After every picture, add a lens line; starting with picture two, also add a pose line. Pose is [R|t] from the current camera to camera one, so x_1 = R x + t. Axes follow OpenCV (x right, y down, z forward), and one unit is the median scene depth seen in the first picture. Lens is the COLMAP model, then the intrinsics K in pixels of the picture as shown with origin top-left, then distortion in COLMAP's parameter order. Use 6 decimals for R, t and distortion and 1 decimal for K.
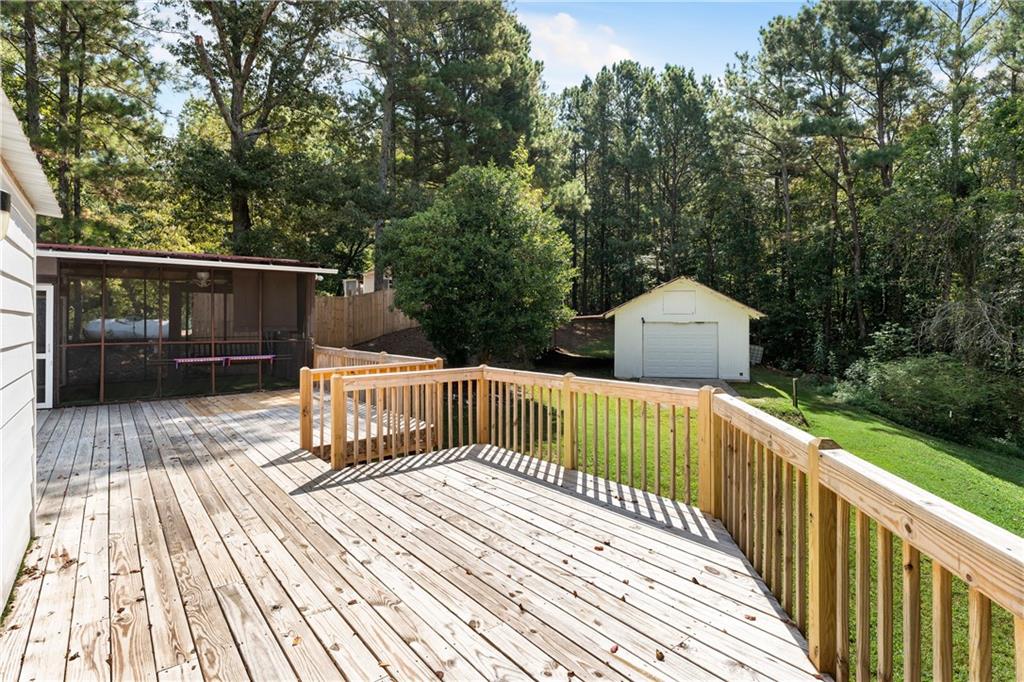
lens RADIAL K [[507.3, 0, 512.8], [0, 507.3, 331.9], [0, 0, 1]] dist [-0.001177, -0.000412]
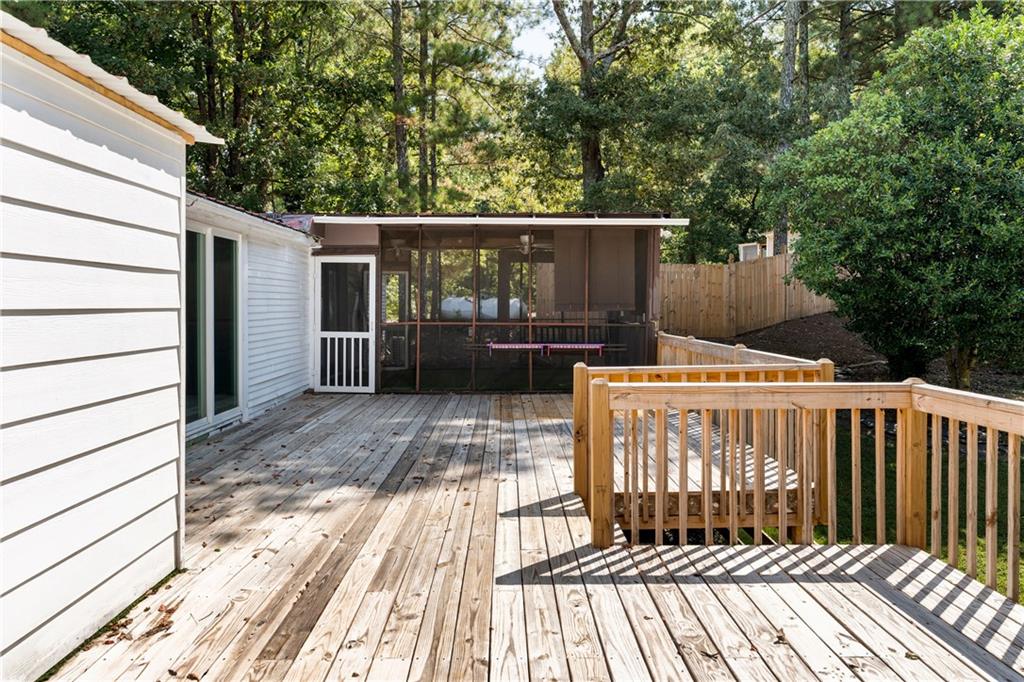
lens RADIAL K [[686.2, 0, 505.5], [0, 686.2, 311.9], [0, 0, 1]] dist [0.000229, 0.002100]
pose [[0.790158, 0.009651, -0.612828, 0.028131], [-0.014840, 0.999884, -0.003388, 0.009256], [0.612724, 0.011772, 0.790209, 0.230859]]
